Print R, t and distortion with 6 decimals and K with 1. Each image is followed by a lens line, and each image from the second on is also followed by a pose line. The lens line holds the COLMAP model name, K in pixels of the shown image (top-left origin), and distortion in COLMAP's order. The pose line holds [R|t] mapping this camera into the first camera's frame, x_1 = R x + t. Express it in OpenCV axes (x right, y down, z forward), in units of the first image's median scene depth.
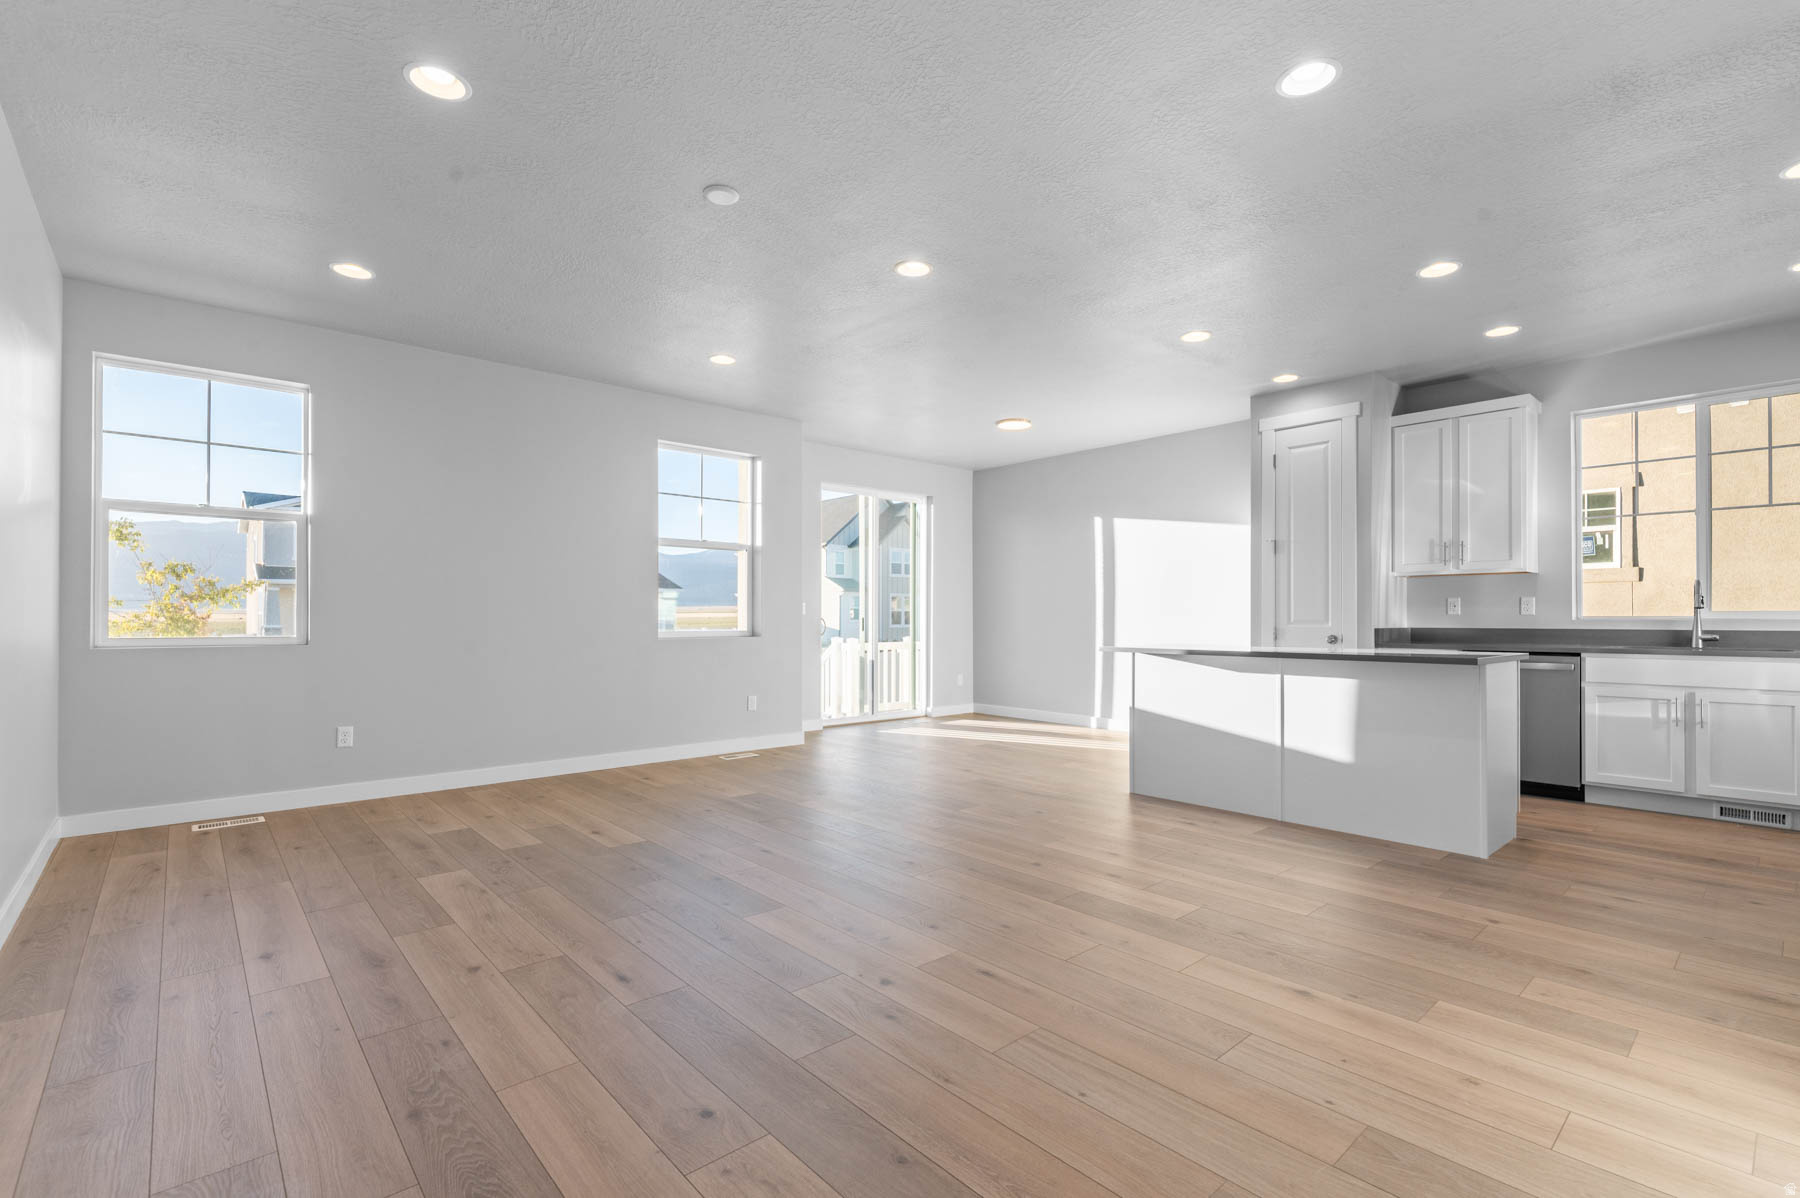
lens RADIAL K [[810.7, 0, 903.0], [0, 810.7, 613.8], [0, 0, 1]] dist [0.008874, -0.005634]
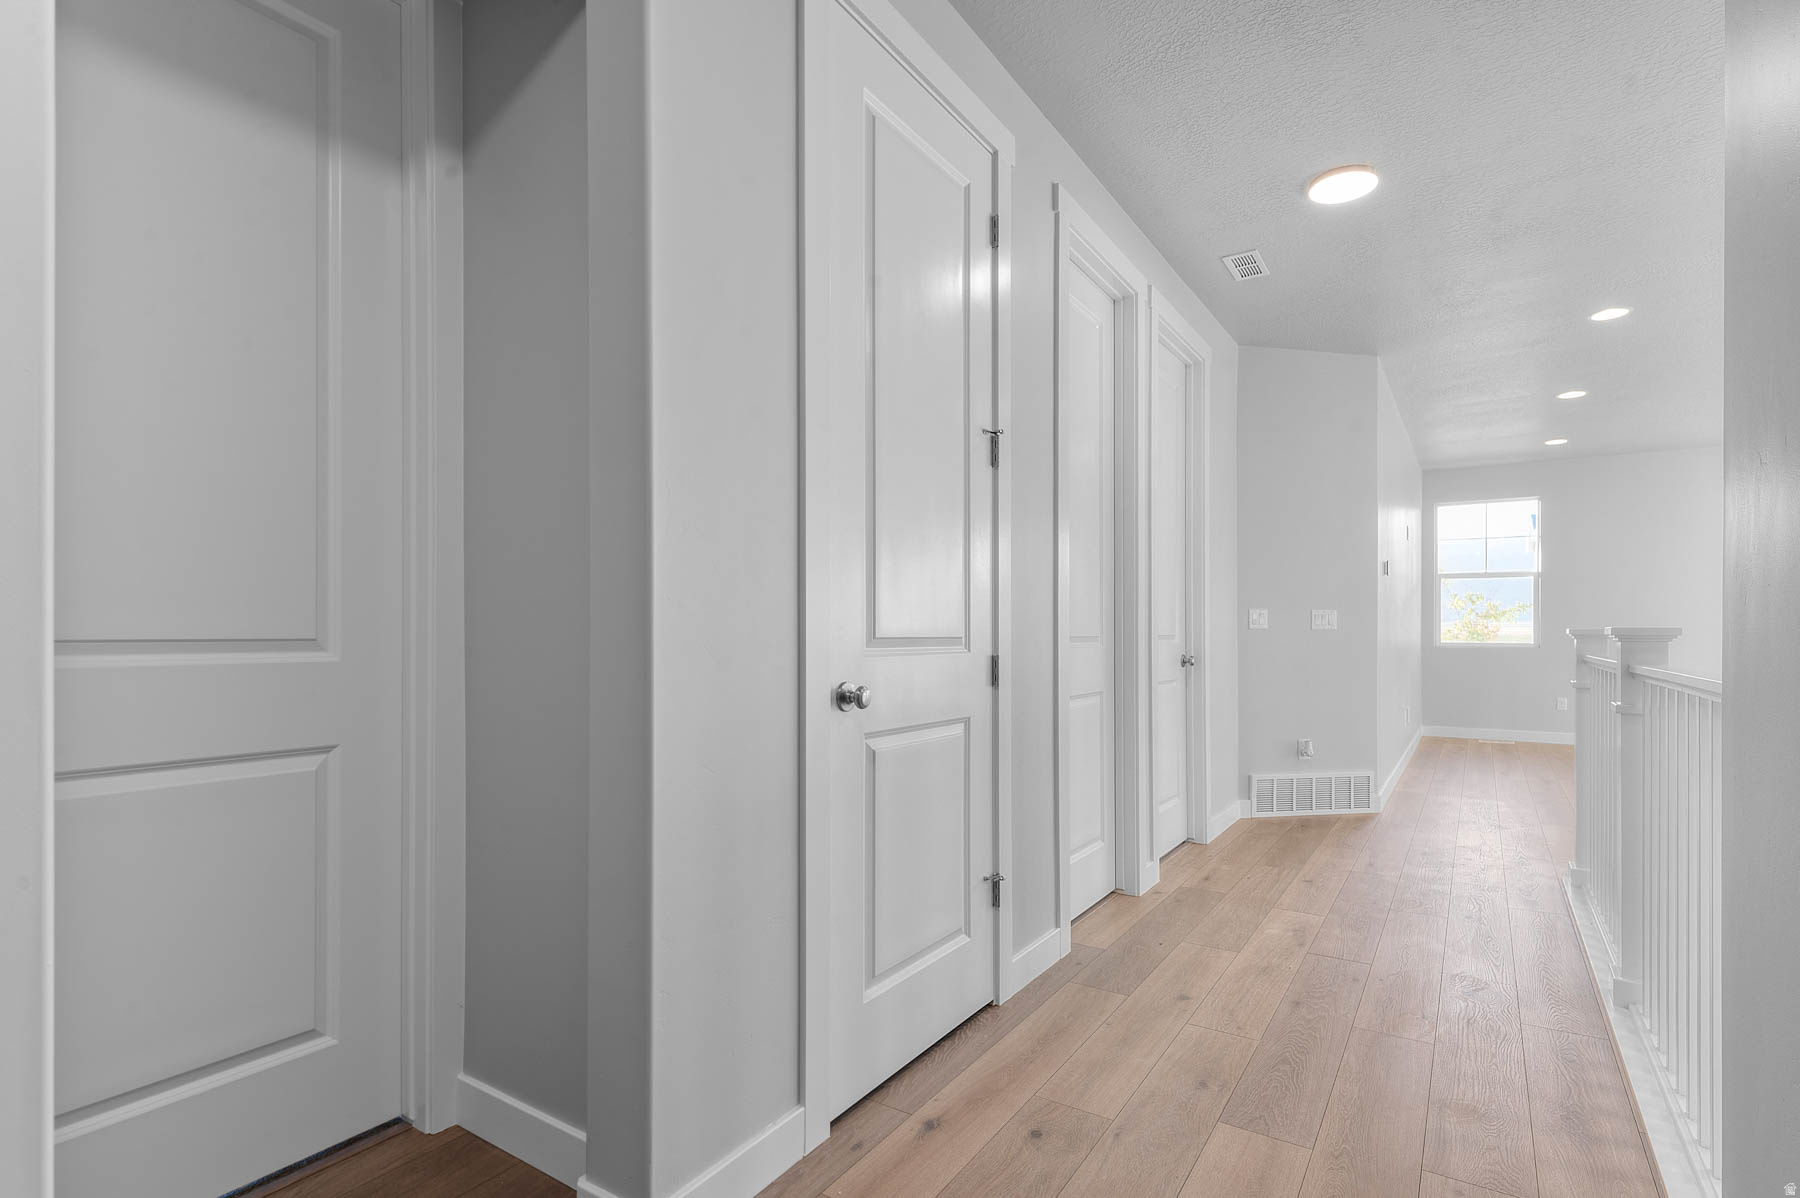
lens RADIAL K [[867.6, 0, 906.7], [0, 867.6, 634.9], [0, 0, 1]] dist [0.006467, -0.001584]
pose [[0.261206, 0.004608, -0.965272, 0.718223], [0.004708, 0.999971, 0.006048, -0.007687], [0.965272, -0.006124, 0.261177, -0.798817]]
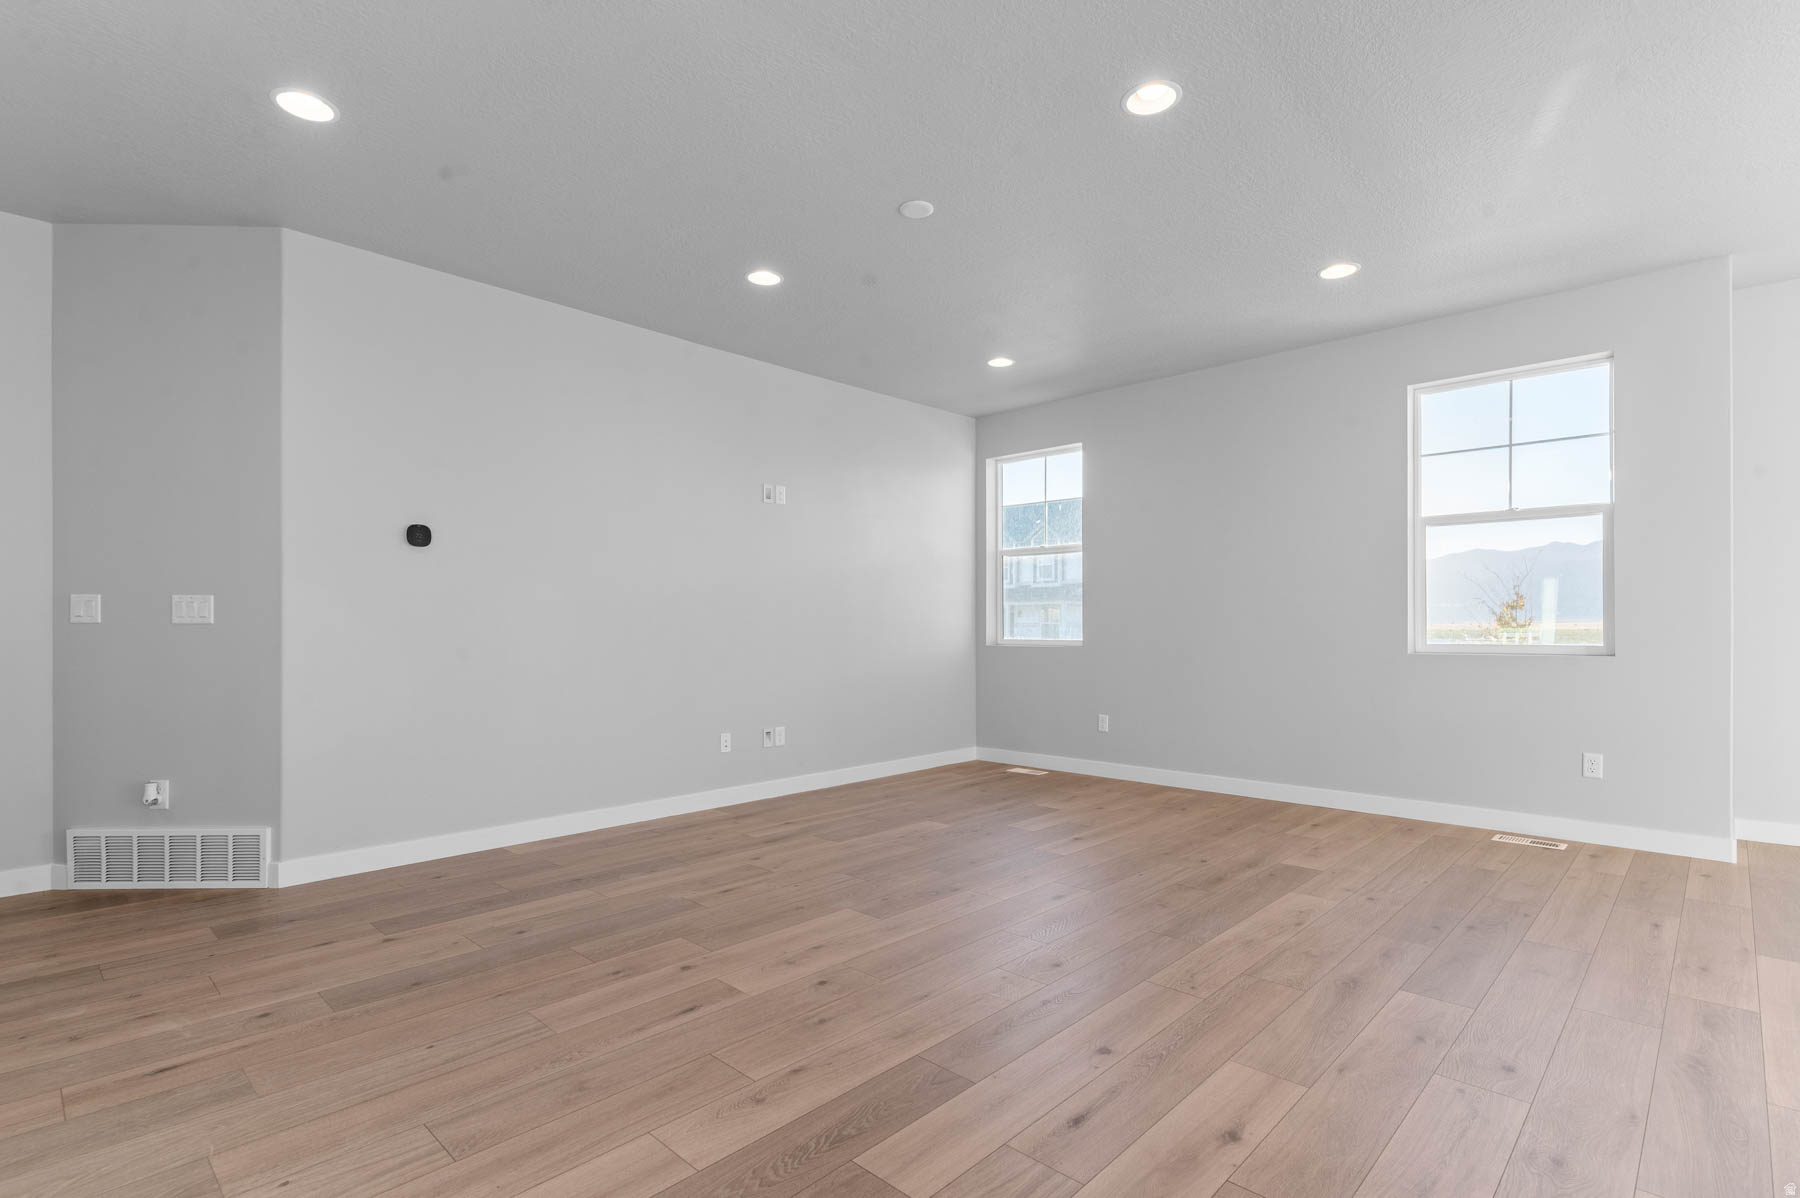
lens RADIAL K [[867.6, 0, 927.4], [0, 867.6, 627.3], [0, 0, 1]] dist [0.006467, -0.001584]
pose [[0.087339, 0.003655, -0.996172, 0.612535], [0.007074, 0.999966, 0.004289, 0.000162], [0.996154, -0.007421, 0.087310, 0.650799]]
